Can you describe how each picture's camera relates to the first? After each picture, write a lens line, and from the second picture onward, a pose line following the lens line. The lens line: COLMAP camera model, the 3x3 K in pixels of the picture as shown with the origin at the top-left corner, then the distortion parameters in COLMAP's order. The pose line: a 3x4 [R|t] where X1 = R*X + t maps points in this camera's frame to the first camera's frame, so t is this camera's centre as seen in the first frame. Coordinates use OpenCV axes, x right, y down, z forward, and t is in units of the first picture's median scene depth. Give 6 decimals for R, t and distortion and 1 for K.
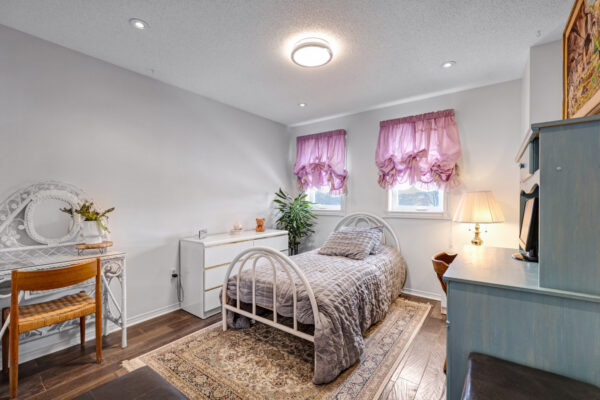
lens RADIAL K [[256.0, 0, 303.1], [0, 256.0, 204.7], [0, 0, 1]] dist [-0.001028, 0.000317]
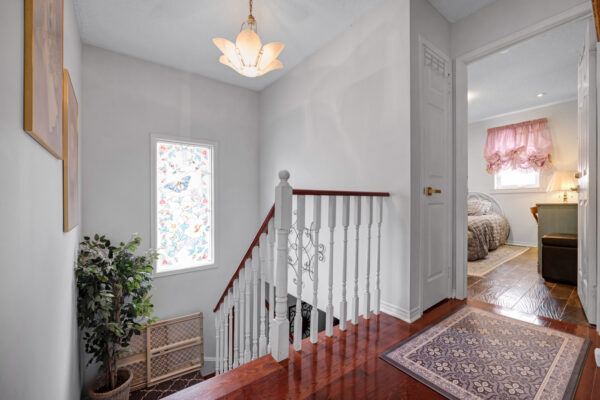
lens RADIAL K [[256.0, 0, 303.1], [0, 256.0, 204.7], [0, 0, 1]] dist [-0.001028, 0.000317]
pose [[0.965569, 0.000235, -0.260149, -0.378147], [-0.004442, 0.999869, -0.015584, 0.154927], [0.260111, 0.016203, 0.965443, -0.767818]]
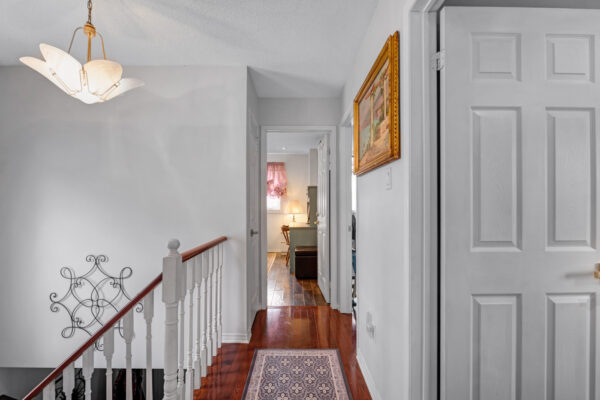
lens RADIAL K [[262.9, 0, 300.6], [0, 262.9, 208.8], [0, 0, 1]] dist [-0.000887, 0.000082]
pose [[0.787481, -0.005245, 0.616317, -0.659158], [0.008270, 0.999964, -0.002057, 0.026503], [-0.616284, 0.006717, 0.787495, -0.817177]]
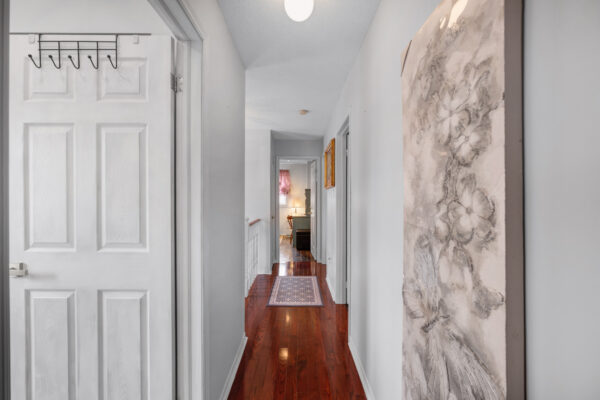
lens RADIAL K [[256.0, 0, 303.1], [0, 256.0, 204.7], [0, 0, 1]] dist [-0.001028, 0.000317]
pose [[0.787652, -0.005235, 0.616099, -1.074350], [0.003964, 0.999986, 0.003430, 0.020335], [-0.616108, -0.000259, 0.787661, -1.391443]]
